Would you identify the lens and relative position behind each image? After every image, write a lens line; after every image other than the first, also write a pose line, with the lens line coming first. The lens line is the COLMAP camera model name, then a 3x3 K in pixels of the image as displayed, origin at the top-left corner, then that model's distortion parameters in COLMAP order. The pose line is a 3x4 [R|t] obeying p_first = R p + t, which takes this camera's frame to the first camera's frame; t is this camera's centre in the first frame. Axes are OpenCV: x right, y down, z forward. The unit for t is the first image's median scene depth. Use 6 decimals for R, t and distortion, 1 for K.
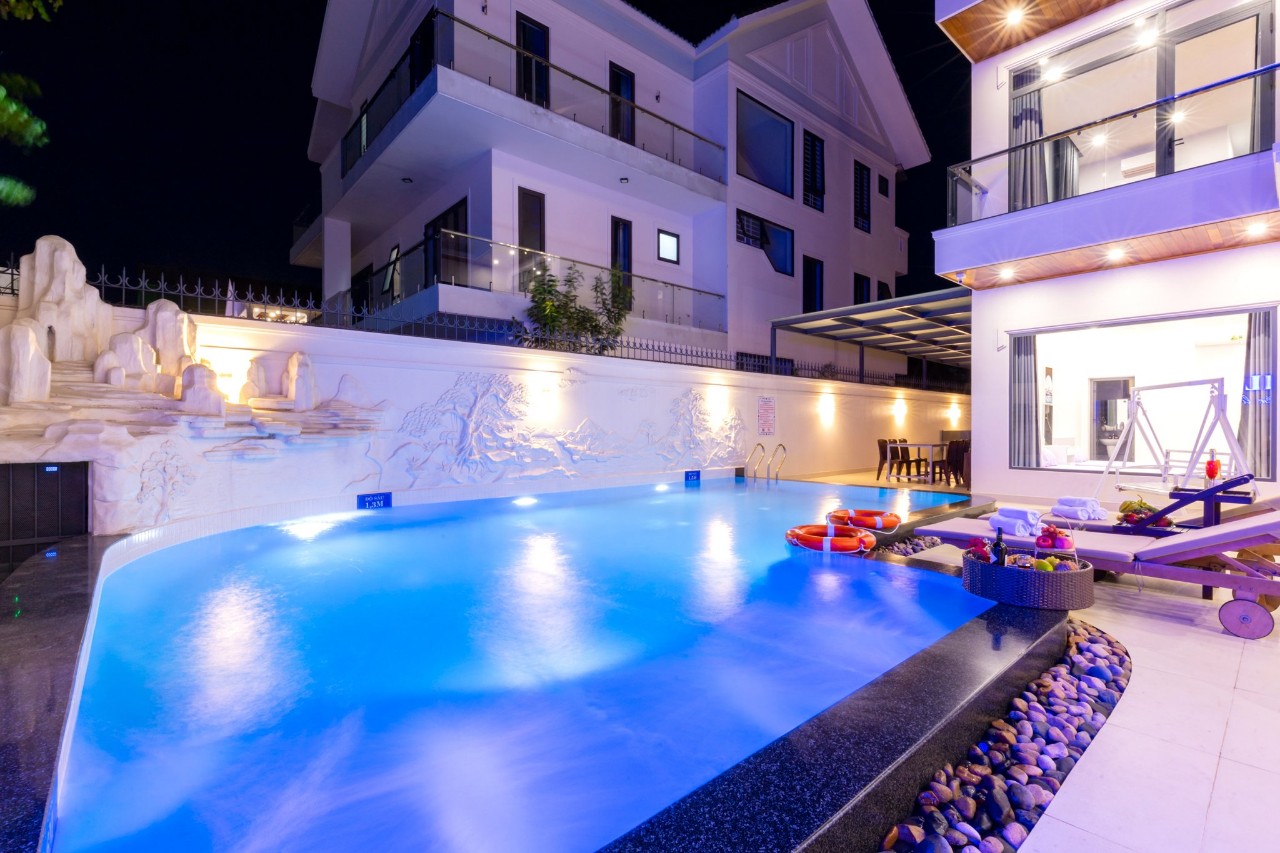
lens RADIAL K [[576.4, 0, 642.1], [0, 576.4, 428.5], [0, 0, 1]] dist [-0.000210, -0.001026]
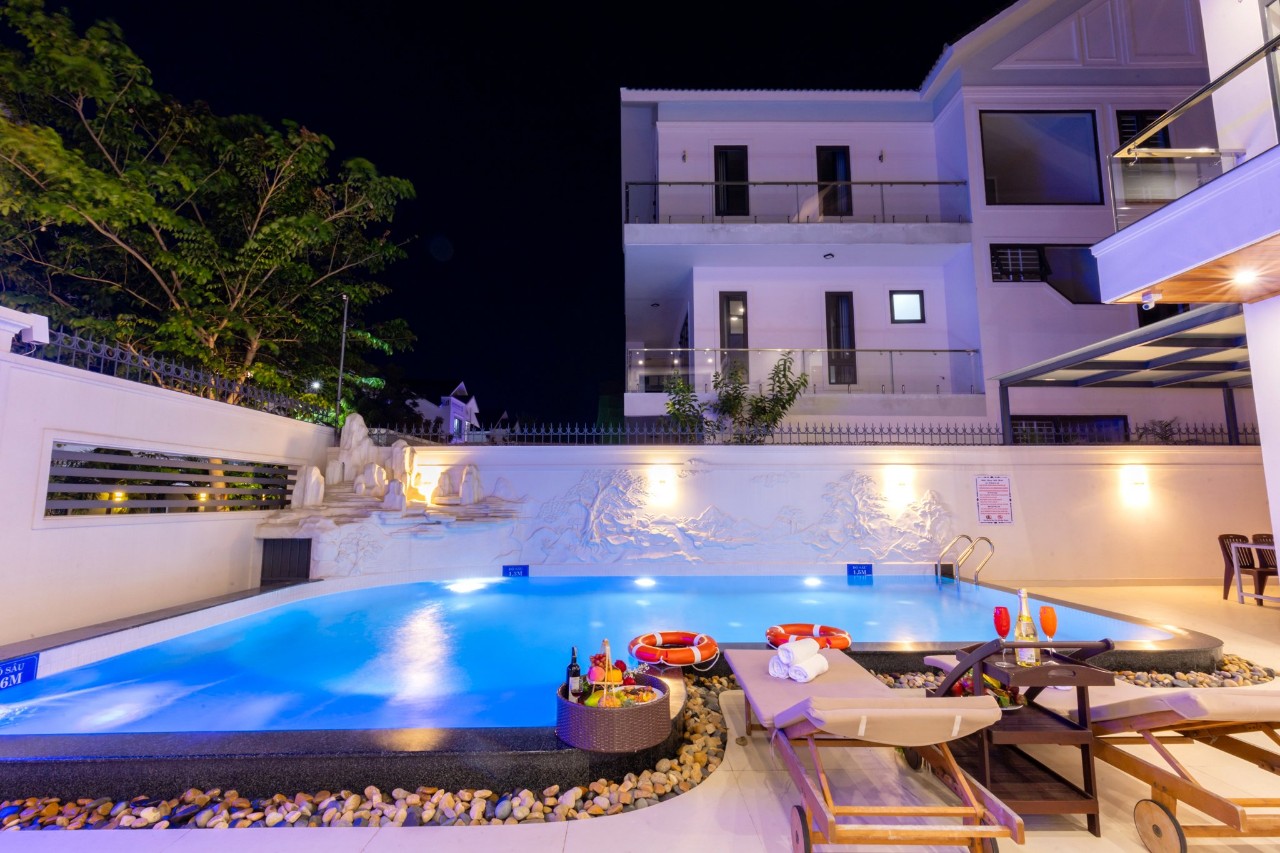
lens RADIAL K [[576.4, 0, 639.6], [0, 576.4, 426.8], [0, 0, 1]] dist [-0.000210, -0.001026]
pose [[0.754794, -0.081742, -0.650849, 0.538138], [0.001787, 0.992458, -0.122573, -0.034821], [0.655959, 0.091354, 0.749247, 0.124591]]
